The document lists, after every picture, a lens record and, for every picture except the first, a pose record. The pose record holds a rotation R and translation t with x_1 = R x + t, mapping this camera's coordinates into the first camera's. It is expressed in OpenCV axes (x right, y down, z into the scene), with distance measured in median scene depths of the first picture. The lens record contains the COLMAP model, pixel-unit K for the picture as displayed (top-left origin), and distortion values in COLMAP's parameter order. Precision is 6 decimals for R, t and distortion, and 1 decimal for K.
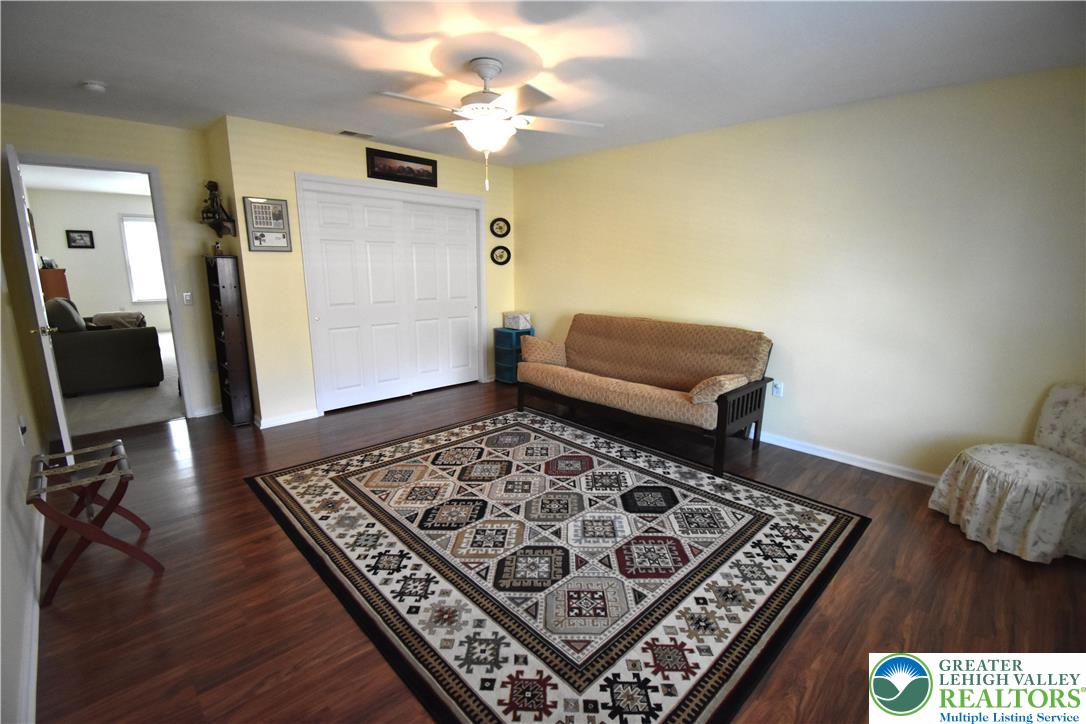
lens RADIAL K [[478.5, 0, 547.1], [0, 478.5, 365.4], [0, 0, 1]] dist [0.021688, -0.026755]
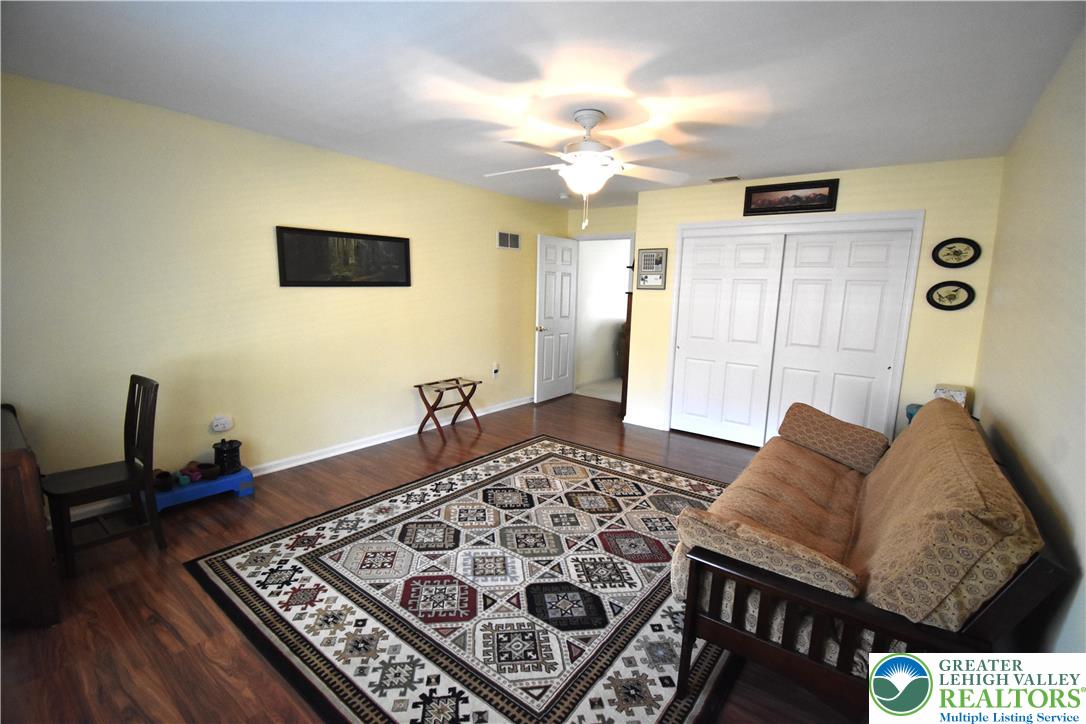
lens RADIAL K [[478.5, 0, 547.1], [0, 478.5, 365.4], [0, 0, 1]] dist [0.021688, -0.026755]
pose [[0.140208, 0.150499, -0.978617, 0.889011], [-0.236498, 0.964862, 0.114500, -0.165094], [0.961463, 0.215387, 0.170874, 0.756151]]
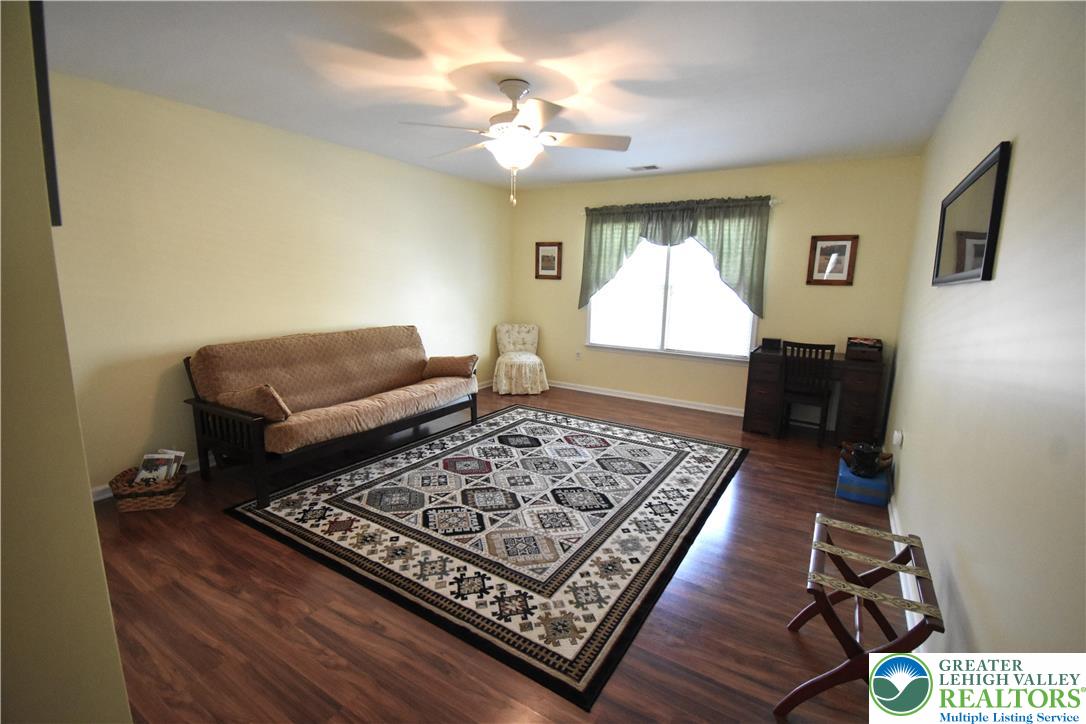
lens RADIAL K [[478.5, 0, 547.1], [0, 478.5, 365.4], [0, 0, 1]] dist [0.021688, -0.026755]
pose [[-0.236240, -0.192227, 0.952491, -1.105786], [0.182613, 0.953988, 0.237821, -0.255113], [-0.954381, 0.230120, -0.190267, 1.130969]]
